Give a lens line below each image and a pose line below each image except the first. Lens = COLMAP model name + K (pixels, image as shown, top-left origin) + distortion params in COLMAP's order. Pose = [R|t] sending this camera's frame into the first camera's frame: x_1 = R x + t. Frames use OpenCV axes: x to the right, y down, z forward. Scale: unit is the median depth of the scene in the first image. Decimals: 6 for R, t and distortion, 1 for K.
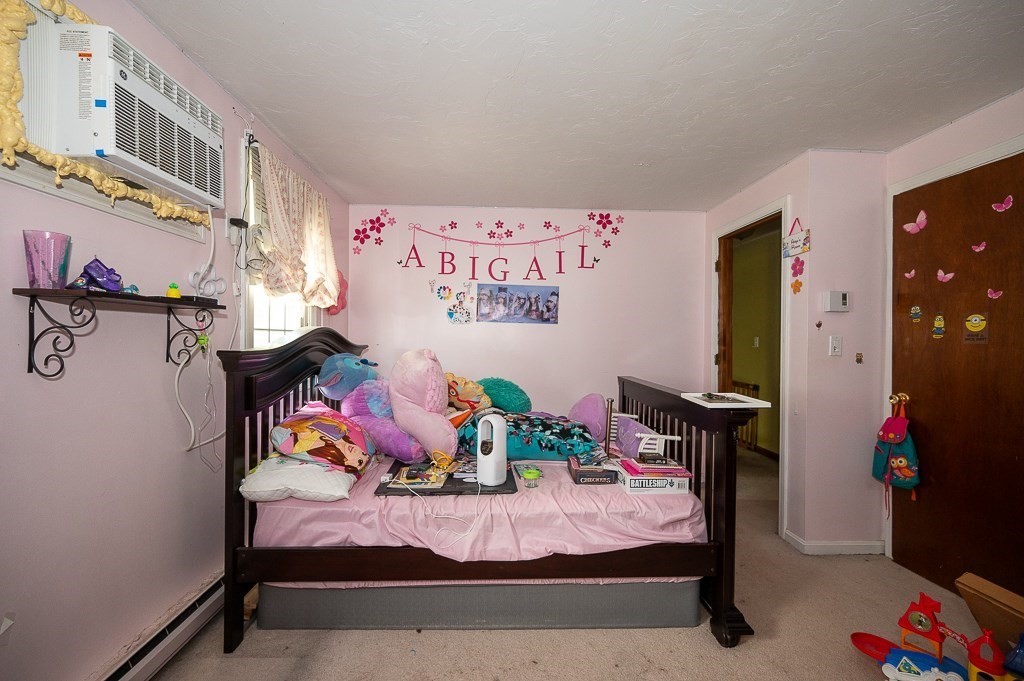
lens RADIAL K [[426.7, 0, 509.1], [0, 426.7, 337.6], [0, 0, 1]] dist [-0.000483, 0.000071]
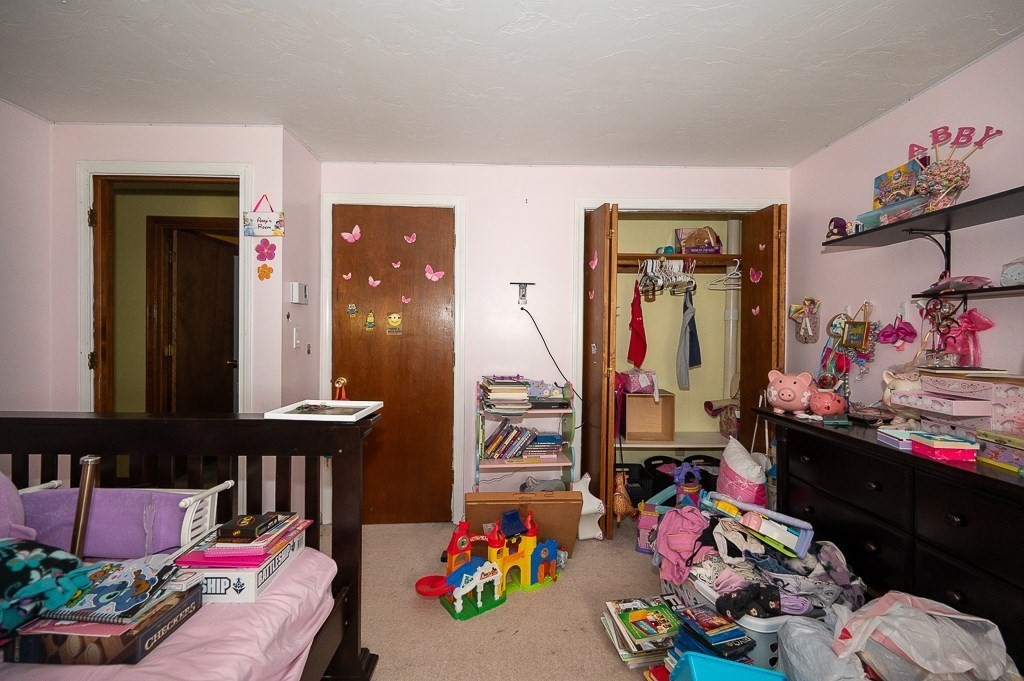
lens RADIAL K [[426.7, 0, 509.1], [0, 426.7, 337.6], [0, 0, 1]] dist [-0.000483, 0.000071]
pose [[0.019276, -0.018619, 0.999641, -0.226404], [-0.012102, 0.999749, 0.018855, -0.006200], [-0.999741, -0.012461, 0.019046, 0.509818]]
